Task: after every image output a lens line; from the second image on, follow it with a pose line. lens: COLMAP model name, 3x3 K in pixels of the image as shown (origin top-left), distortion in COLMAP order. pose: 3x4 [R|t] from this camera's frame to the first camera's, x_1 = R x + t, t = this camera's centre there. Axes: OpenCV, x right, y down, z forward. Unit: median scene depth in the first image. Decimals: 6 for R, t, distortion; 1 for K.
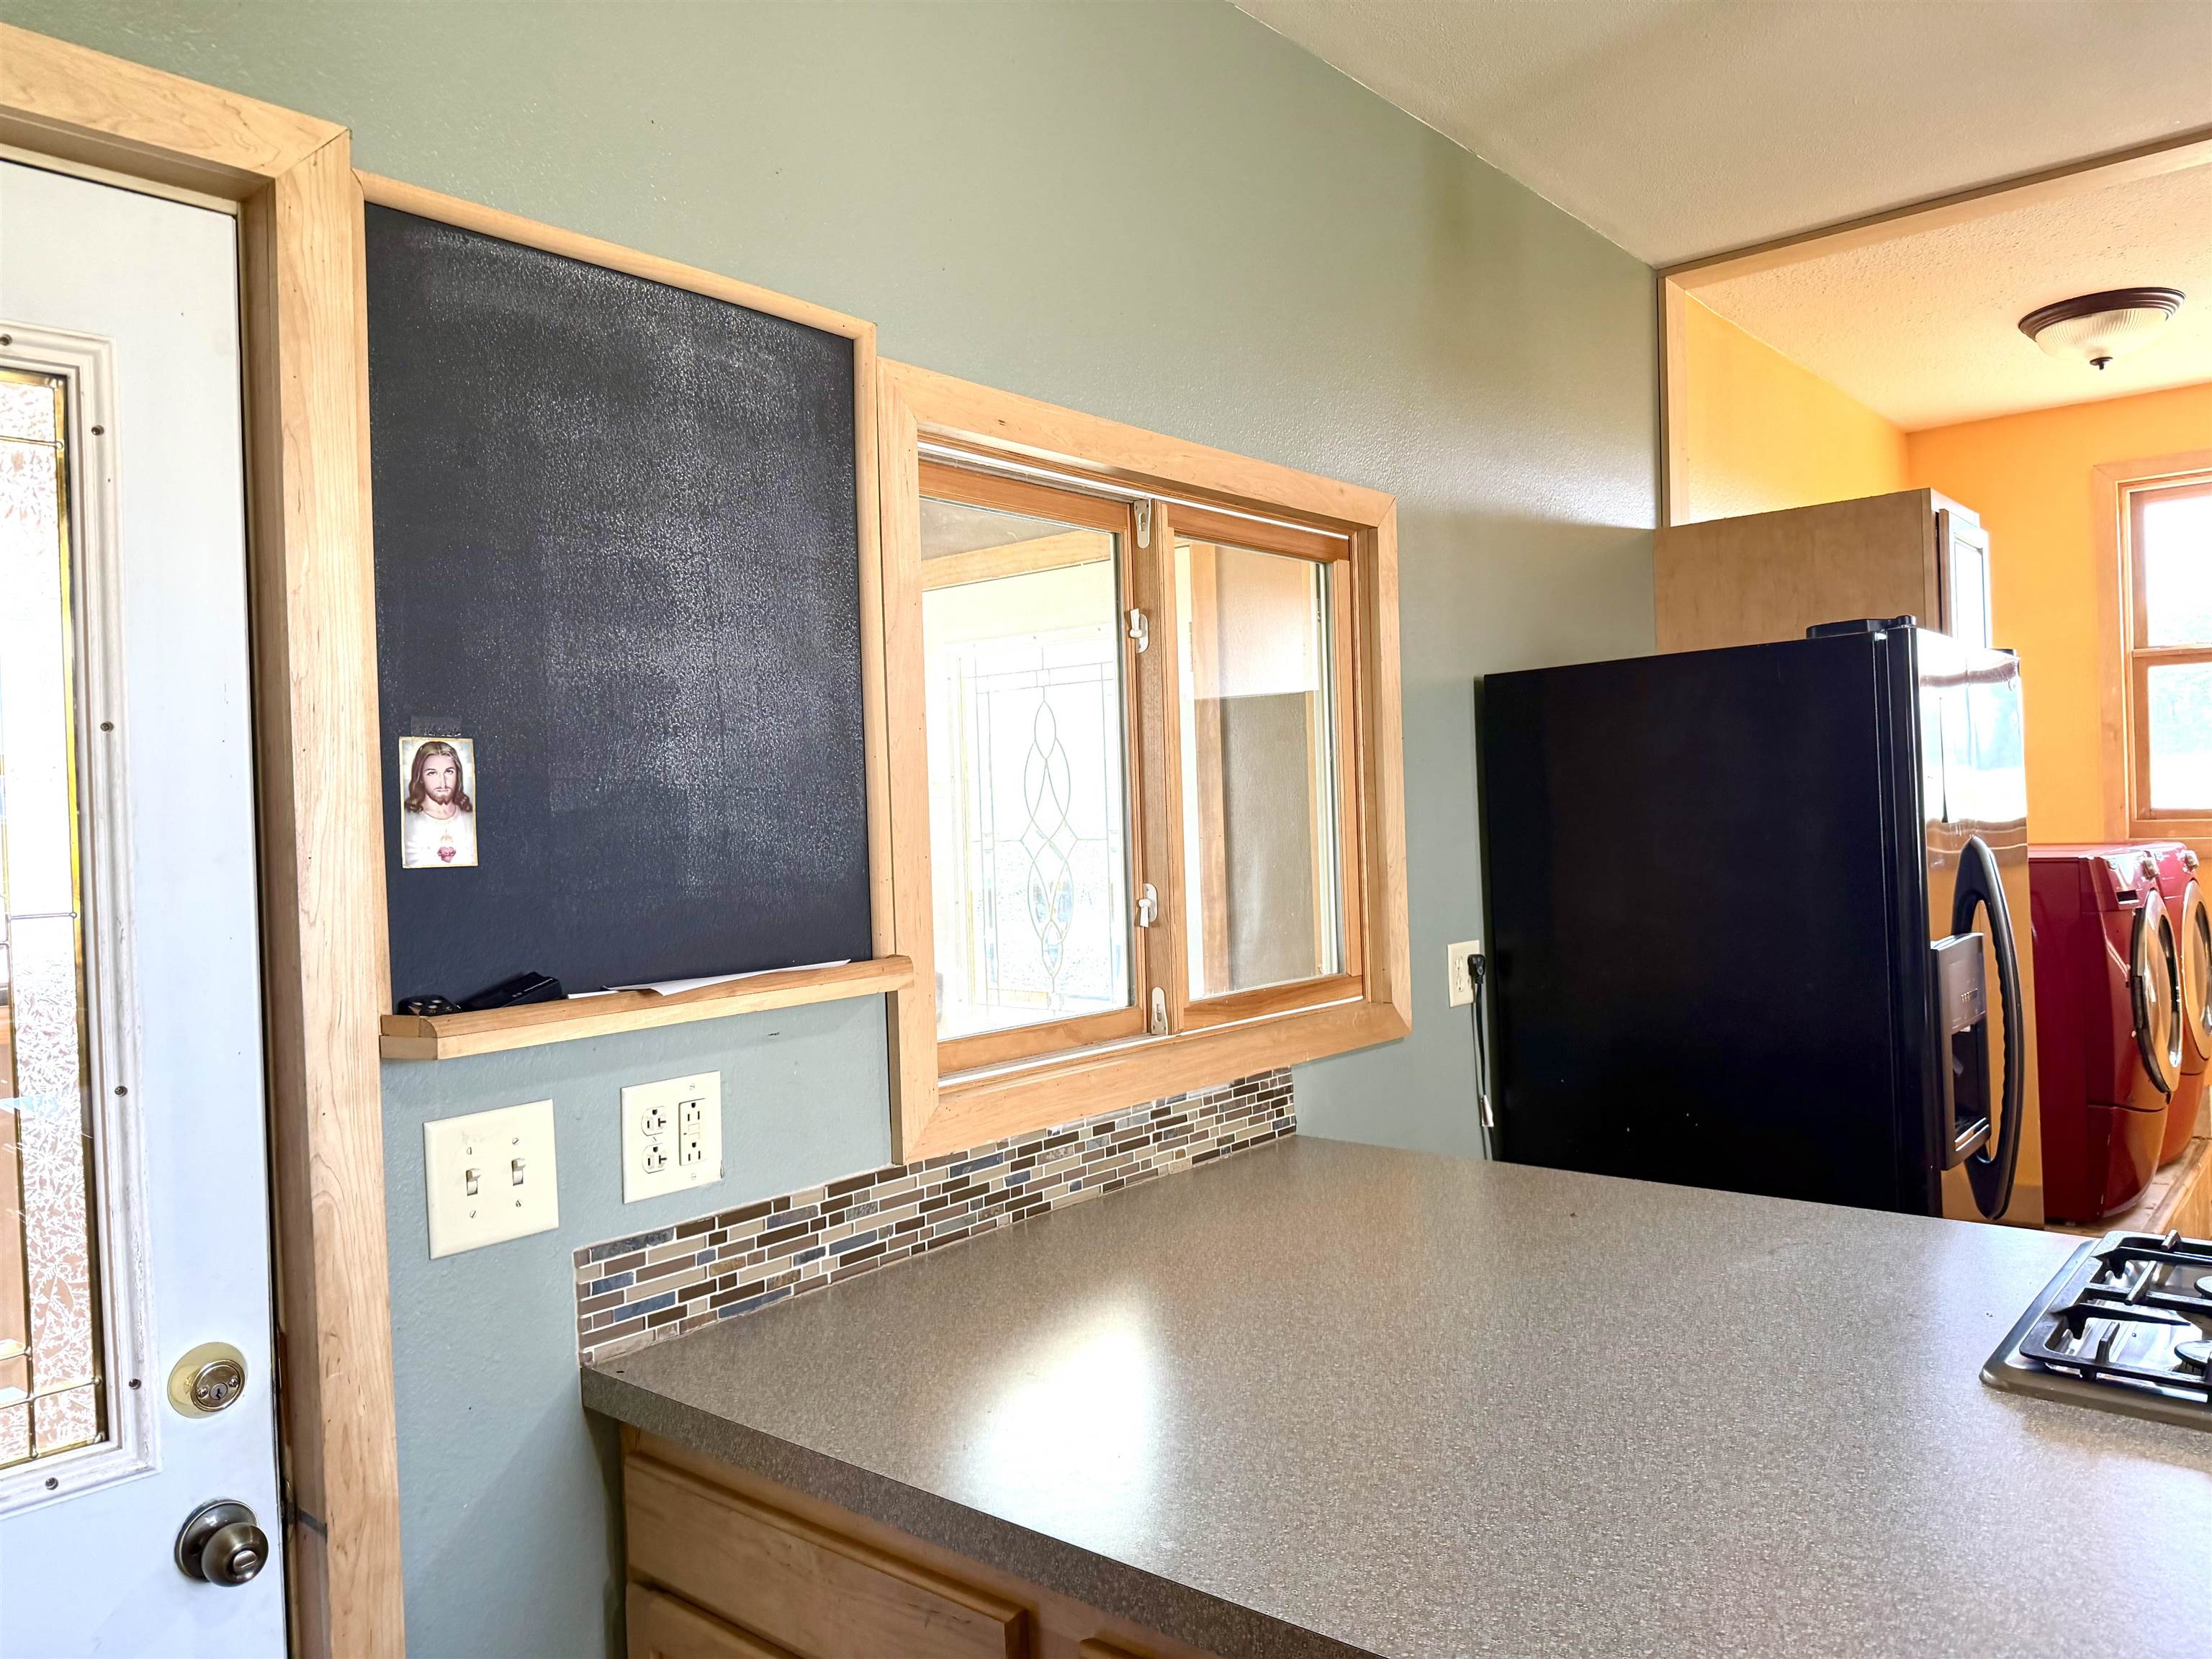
lens RADIAL K [[1575.3, 0, 1114.5], [0, 1575.3, 826.8], [0, 0, 1]] dist [0.169146, -0.284013]
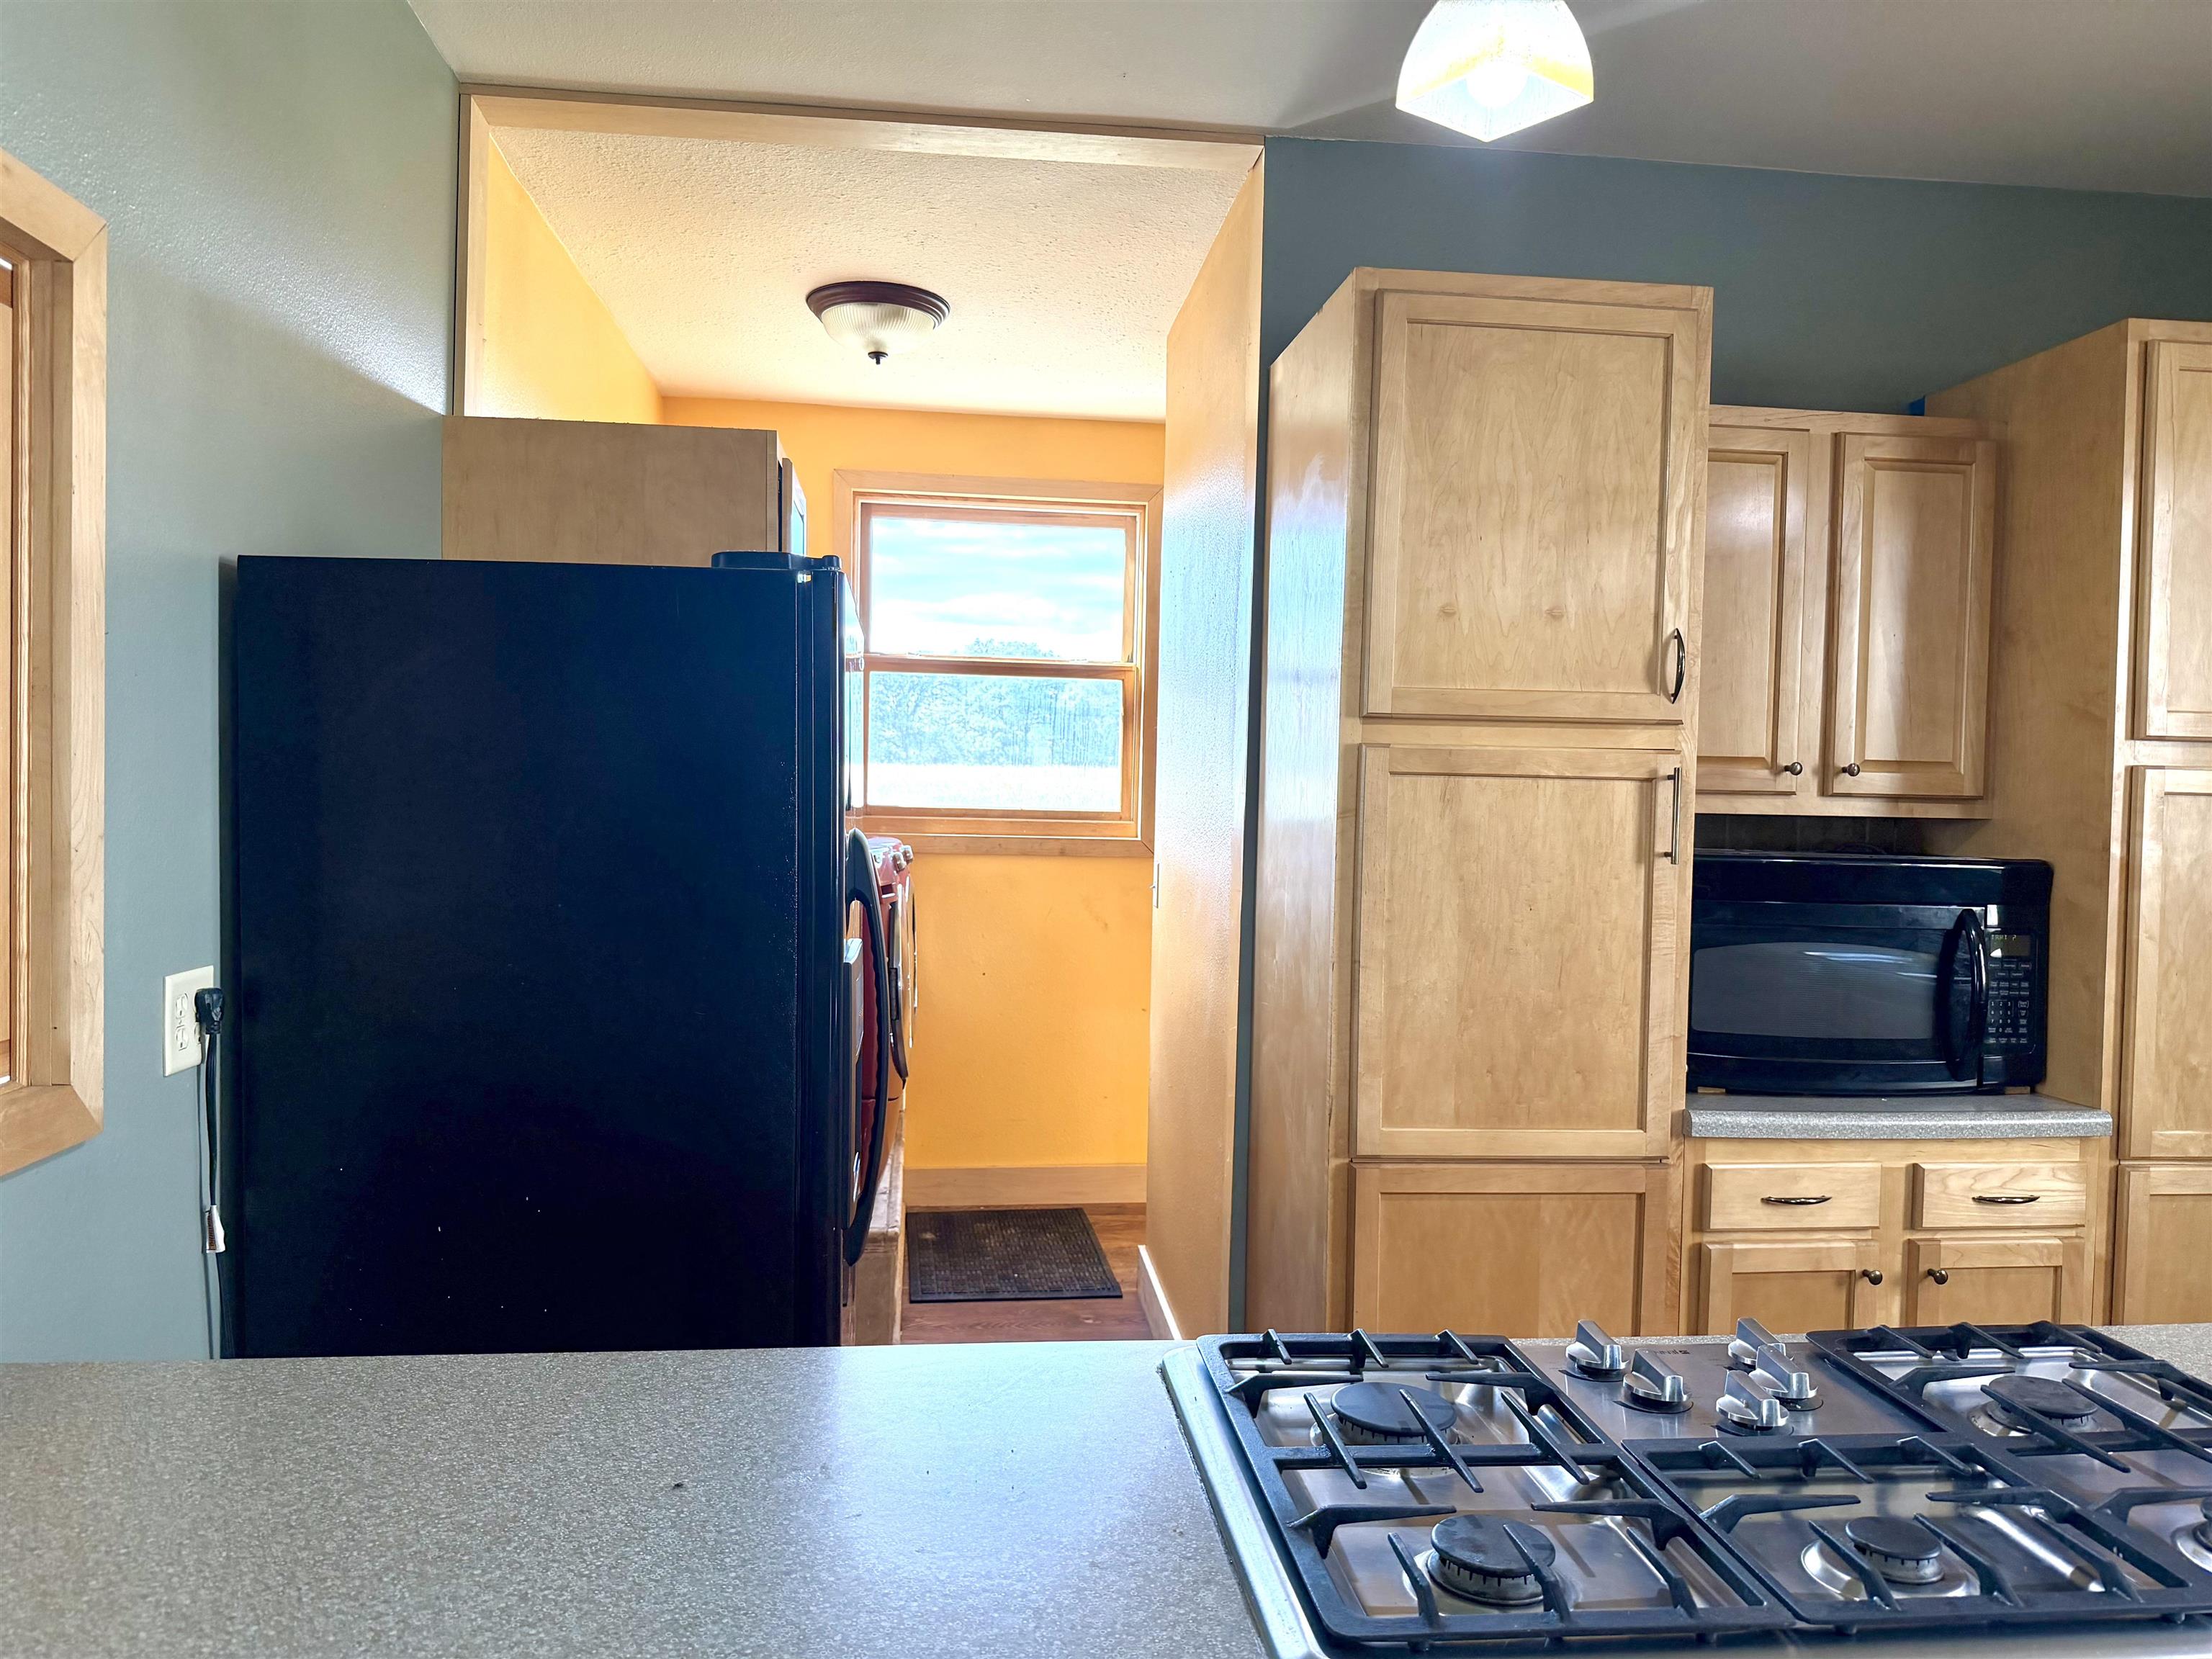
lens RADIAL K [[1609.4, 0, 1118.3], [0, 1609.4, 833.3], [0, 0, 1]] dist [0.098043, -0.158945]
pose [[0.686044, 0.032152, 0.726849, -0.002132], [-0.038770, 0.999219, -0.007607, 0.011602], [-0.726526, -0.022962, 0.686755, 0.391176]]
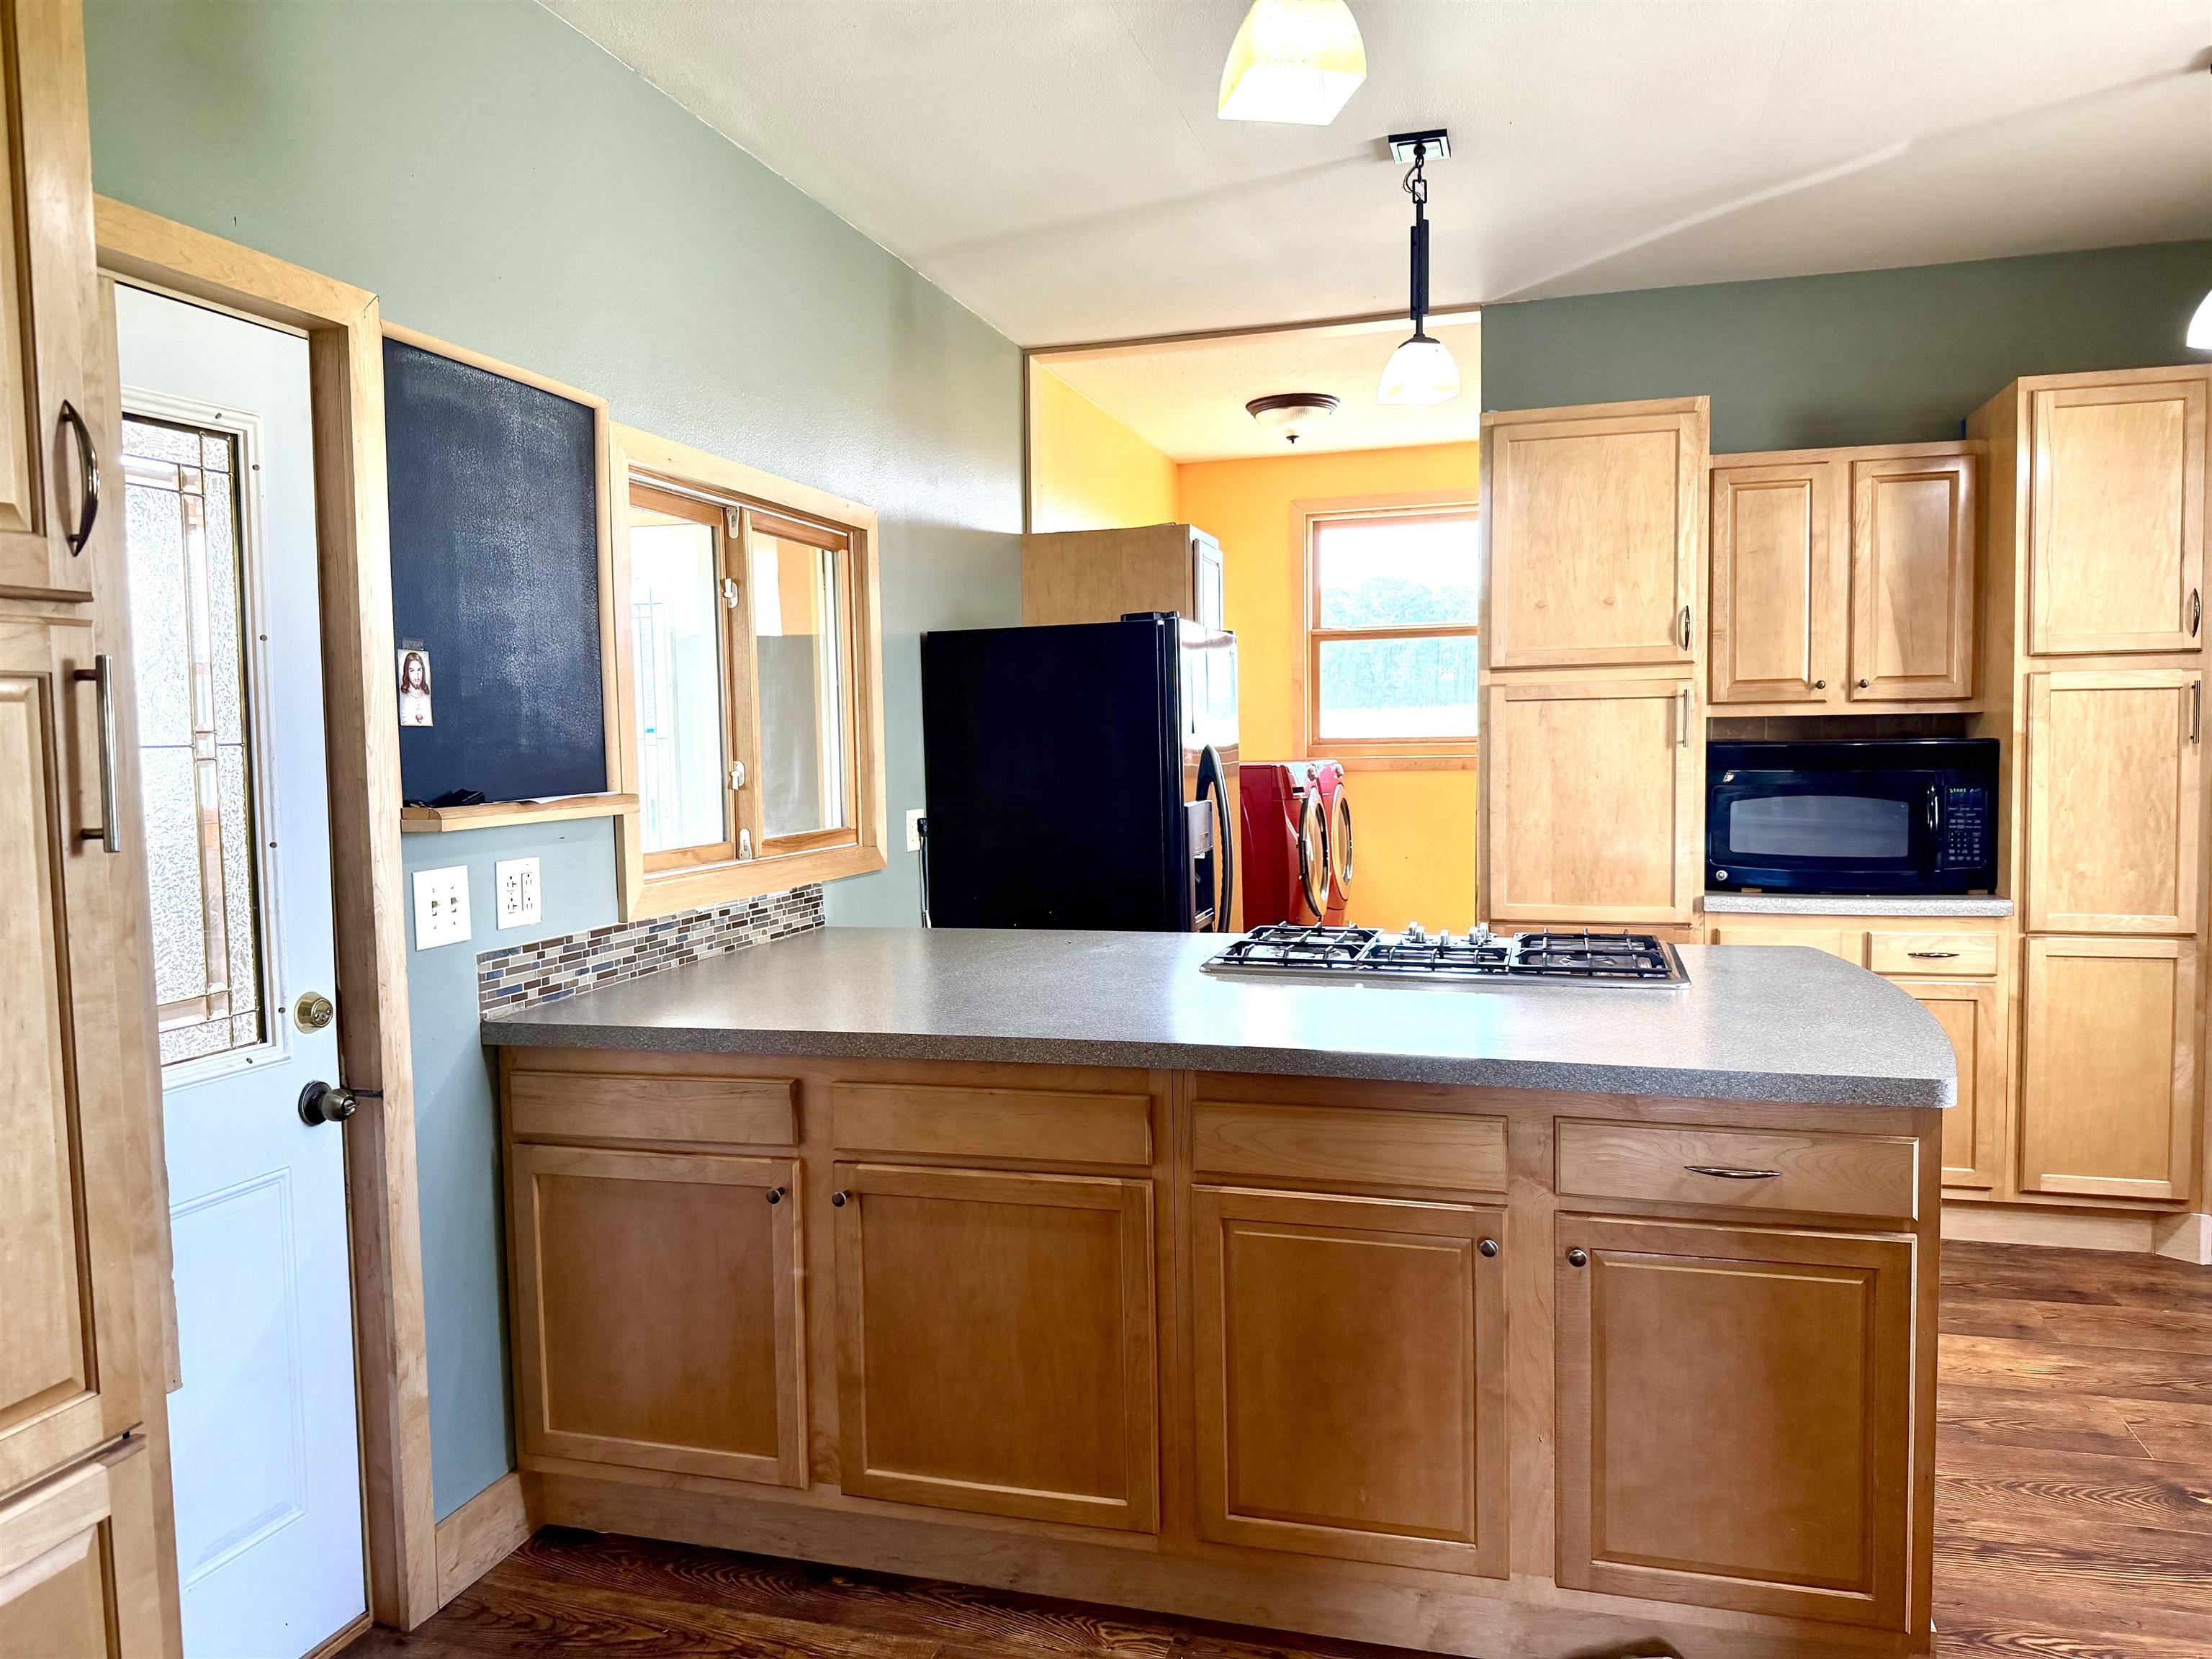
lens RADIAL K [[1575.3, 0, 1114.5], [0, 1575.3, 826.8], [0, 0, 1]] dist [0.169146, -0.284013]
pose [[0.911669, -0.004747, 0.410897, -0.305897], [-0.012194, 0.999180, 0.038600, 0.039475], [-0.410744, -0.040201, 0.910864, -0.605384]]
